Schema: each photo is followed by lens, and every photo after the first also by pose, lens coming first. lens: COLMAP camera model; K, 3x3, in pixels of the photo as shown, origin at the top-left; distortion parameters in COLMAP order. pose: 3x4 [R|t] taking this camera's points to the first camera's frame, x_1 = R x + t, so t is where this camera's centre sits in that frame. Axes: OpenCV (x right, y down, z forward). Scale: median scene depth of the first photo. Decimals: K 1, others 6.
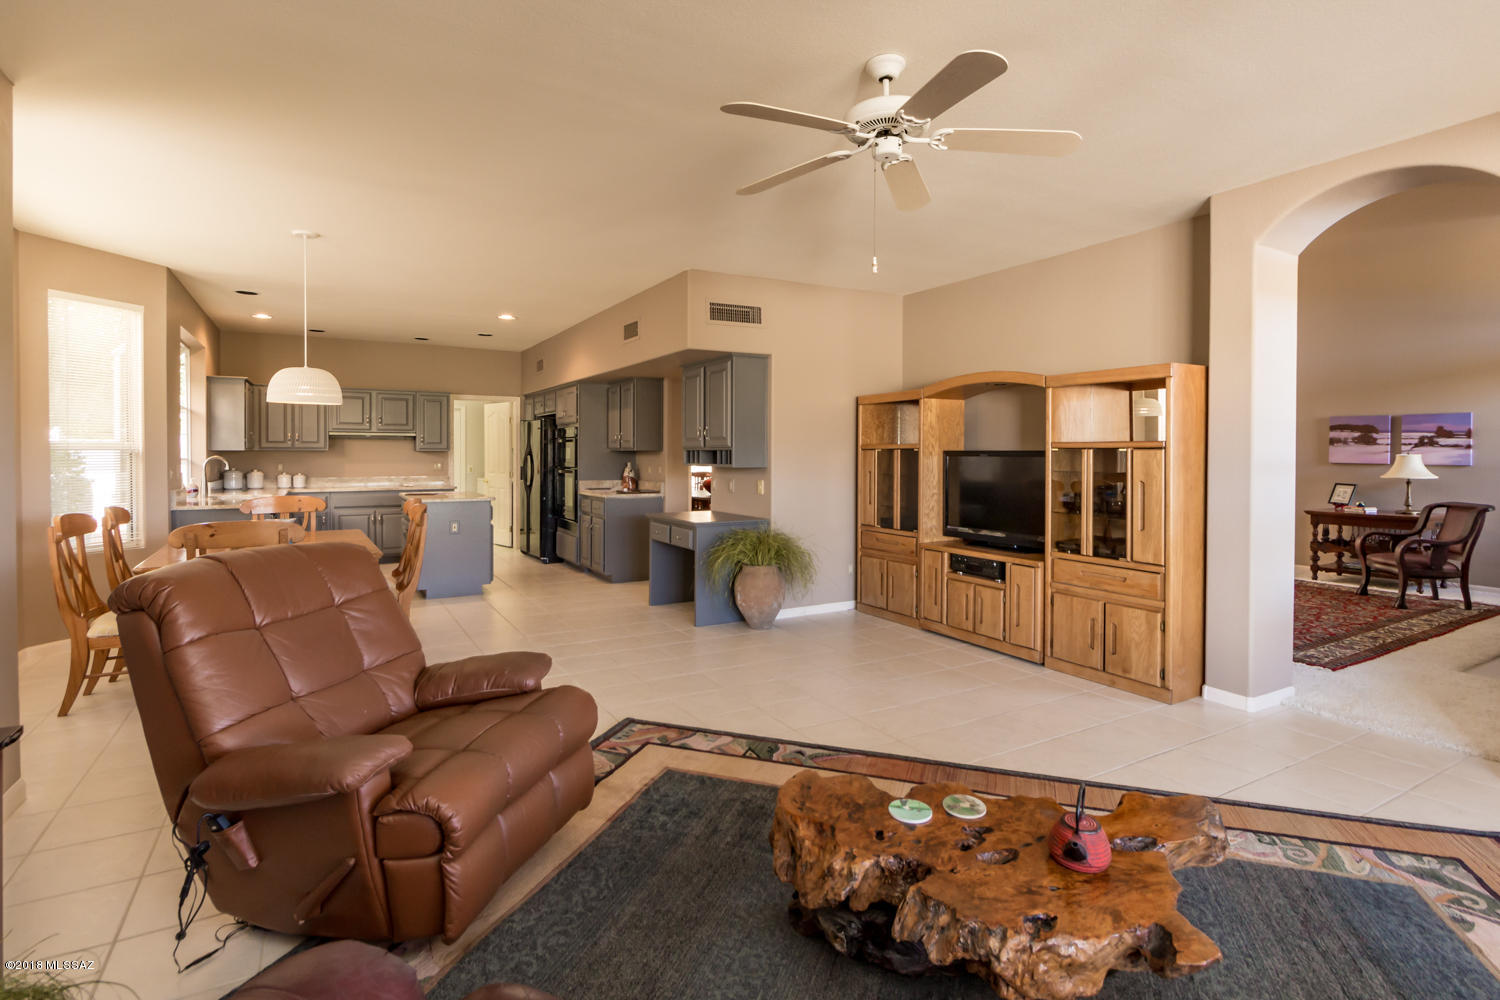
lens RADIAL K [[721.8, 0, 730.9], [0, 721.8, 461.1], [0, 0, 1]] dist [-0.000024, 0.001837]
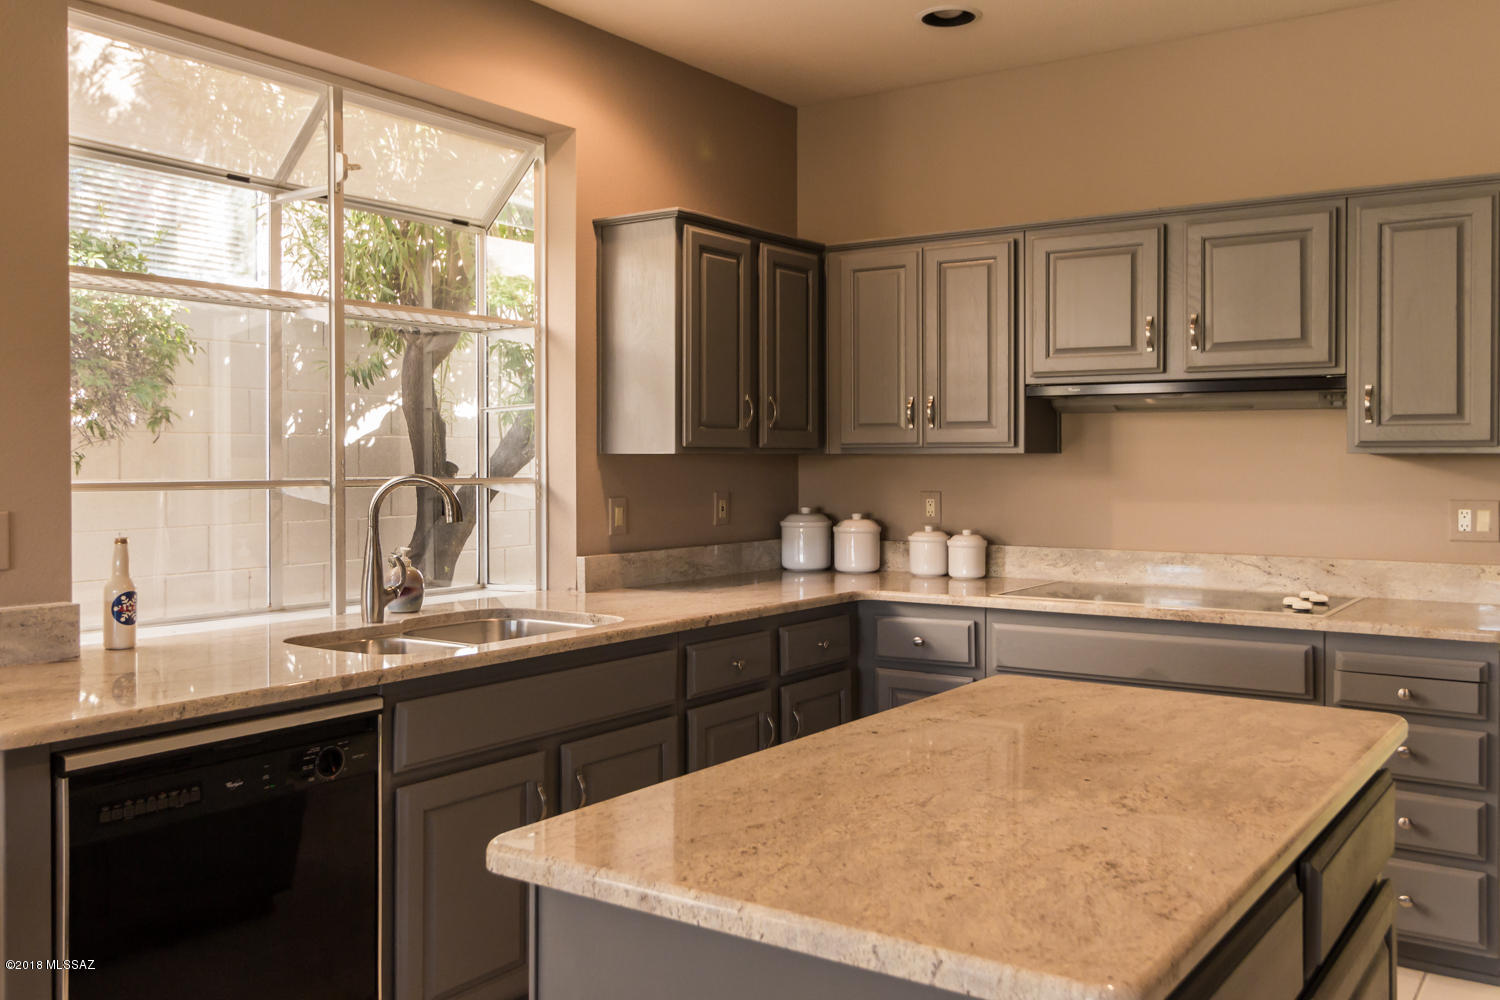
lens RADIAL K [[1290.5, 0, 758.1], [0, 1290.5, 468.4], [0, 0, 1]] dist [0.045211, -0.001239]
pose [[0.444234, 0.007661, -0.895878, -0.162902], [-0.009057, 0.999951, 0.004060, -0.010223], [0.895865, 0.006310, 0.444281, 0.706024]]
